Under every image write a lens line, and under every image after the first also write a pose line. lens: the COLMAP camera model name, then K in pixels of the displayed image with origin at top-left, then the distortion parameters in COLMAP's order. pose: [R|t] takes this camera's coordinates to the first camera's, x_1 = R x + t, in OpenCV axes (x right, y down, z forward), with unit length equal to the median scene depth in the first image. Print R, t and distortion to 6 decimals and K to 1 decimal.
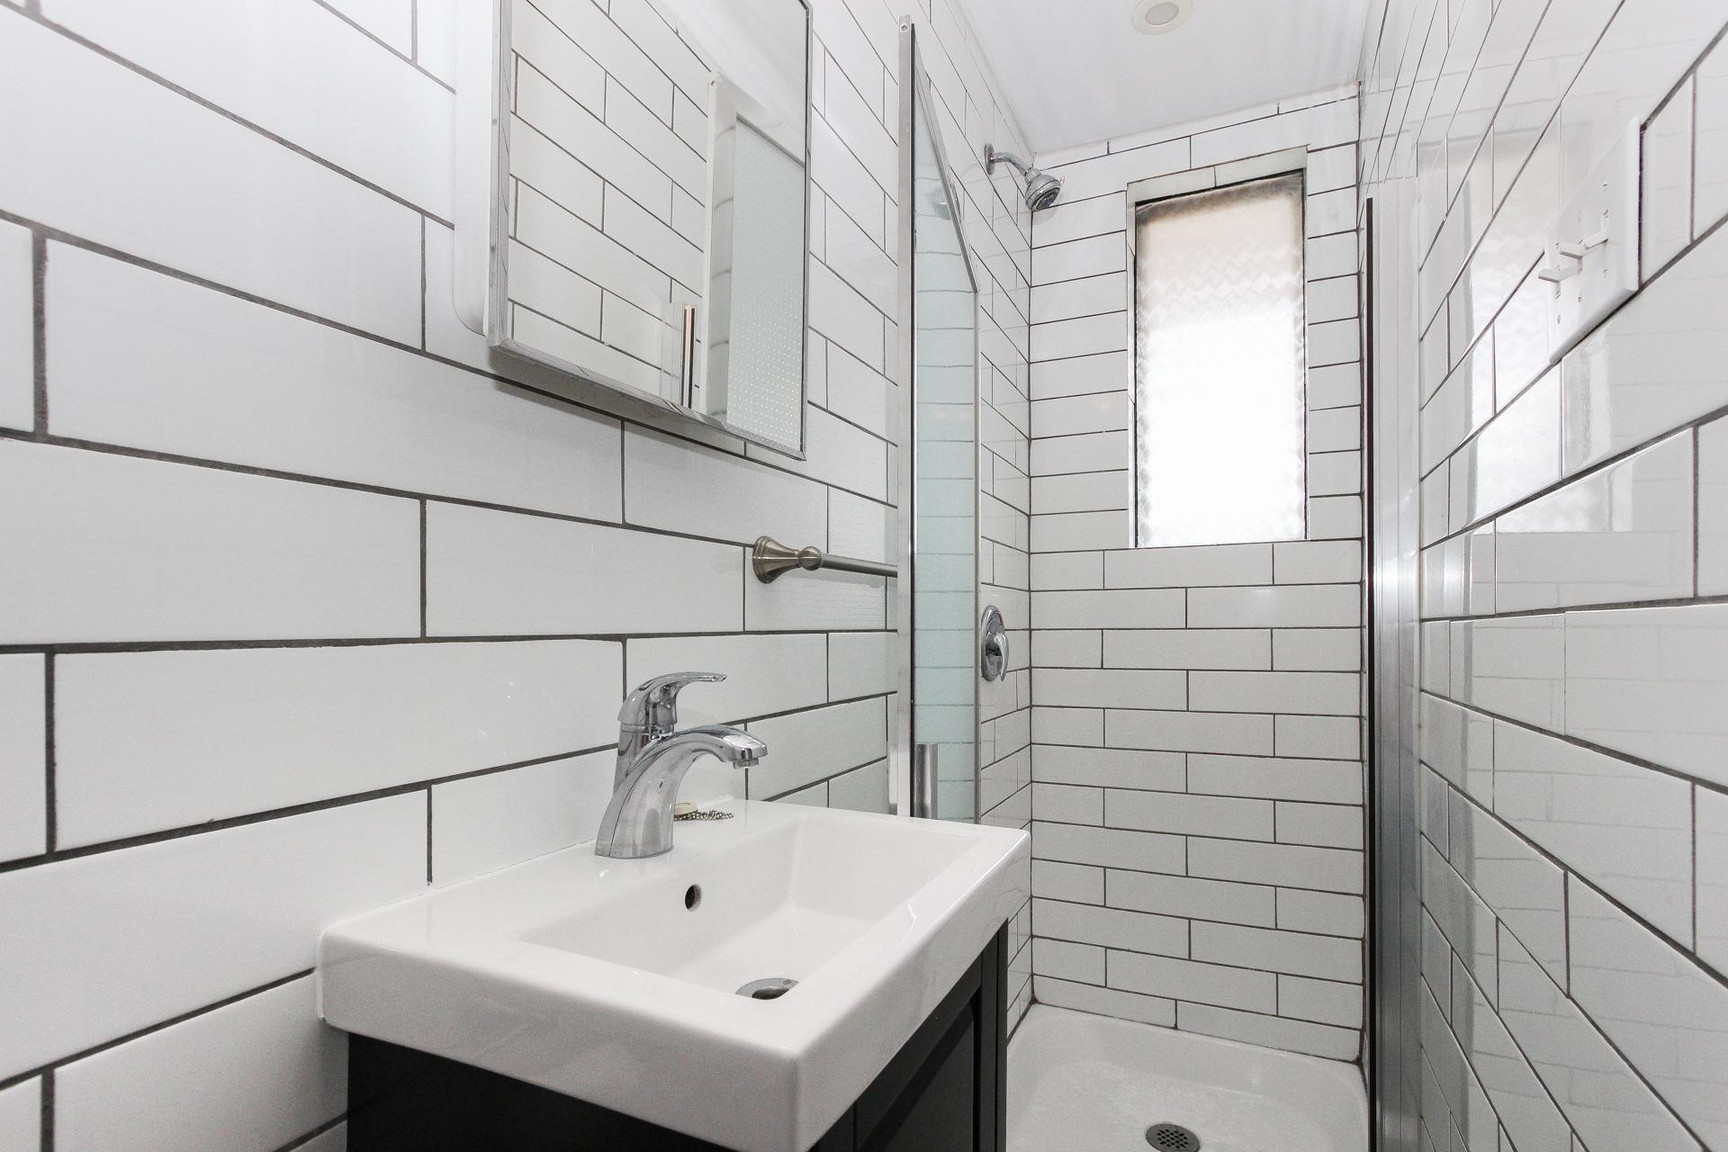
lens RADIAL K [[798.5, 0, 899.8], [0, 798.5, 626.5], [0, 0, 1]] dist [0.001927, 0.000524]
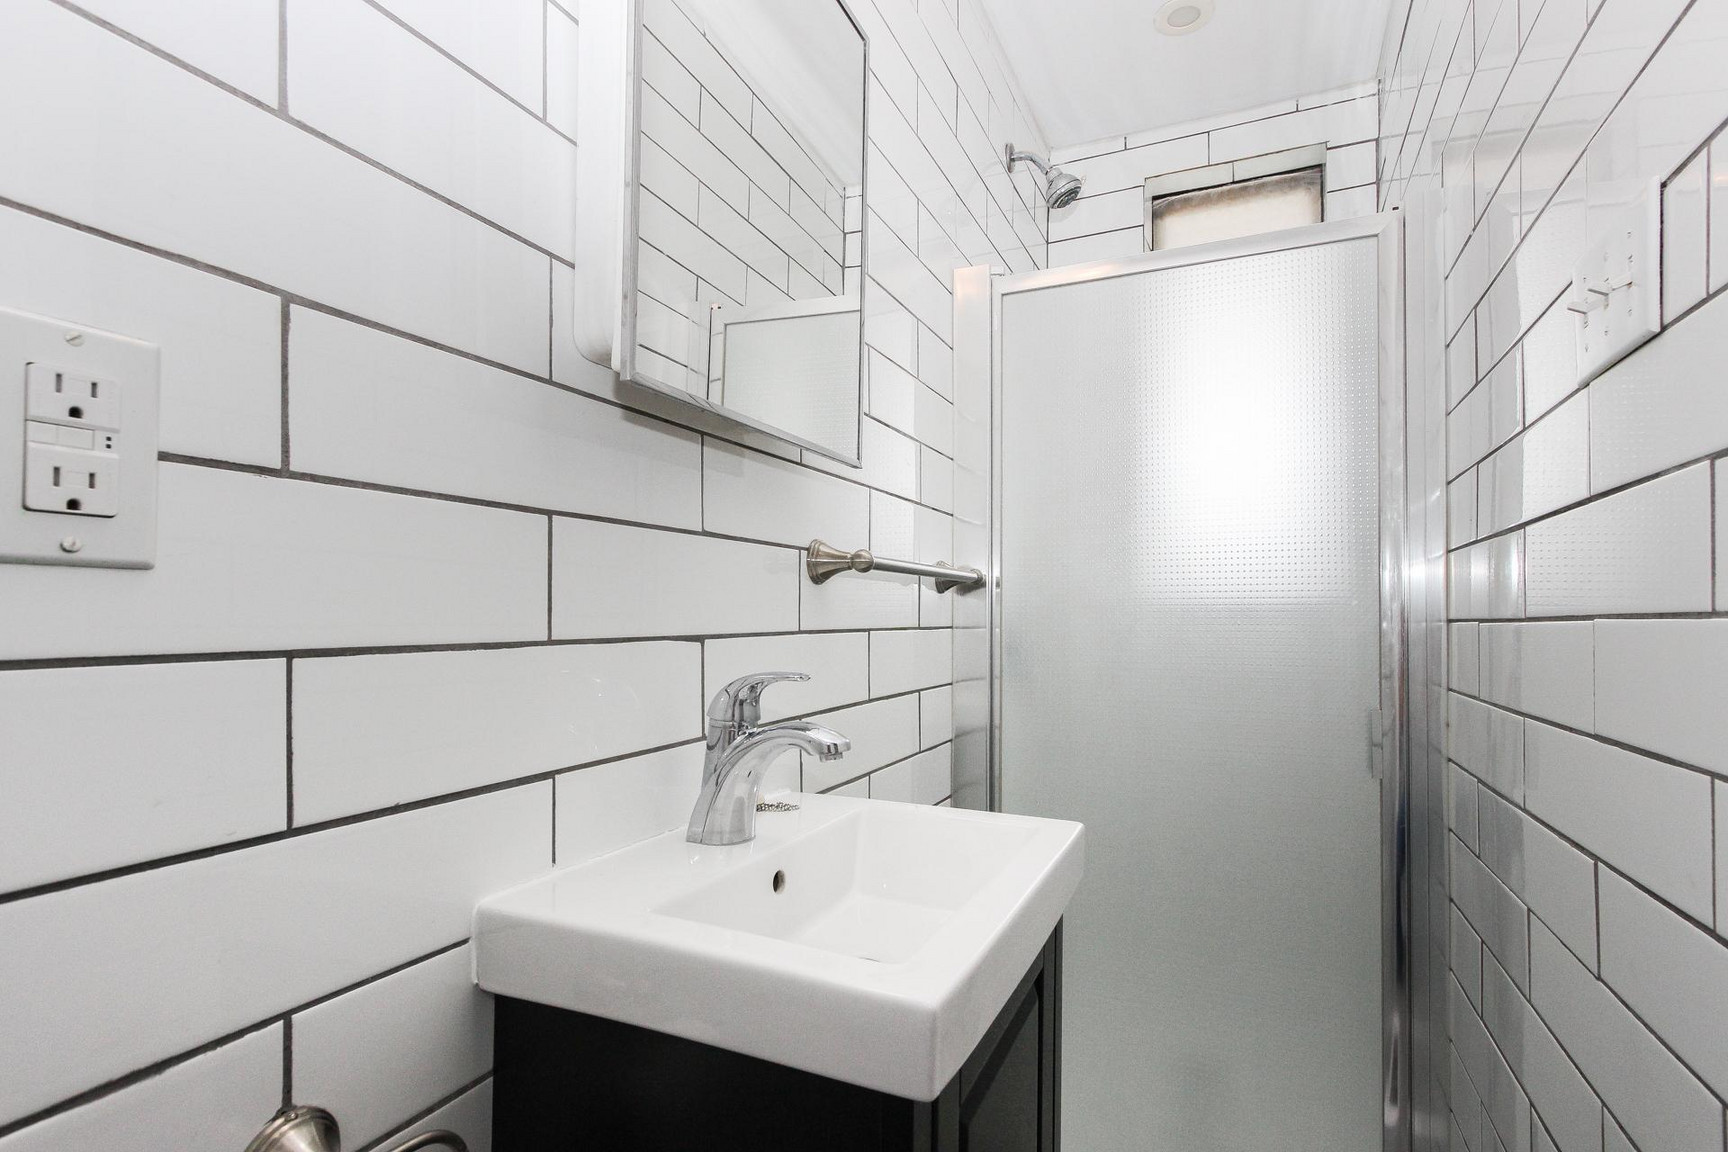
lens RADIAL K [[830.9, 0, 883.3], [0, 830.9, 609.1], [0, 0, 1]] dist [0.000760, 0.000560]
pose [[0.999963, 0.003527, -0.007858, -0.108132], [-0.003609, 0.999939, -0.010444, -0.016164], [0.007821, 0.010472, 0.999915, -0.118184]]
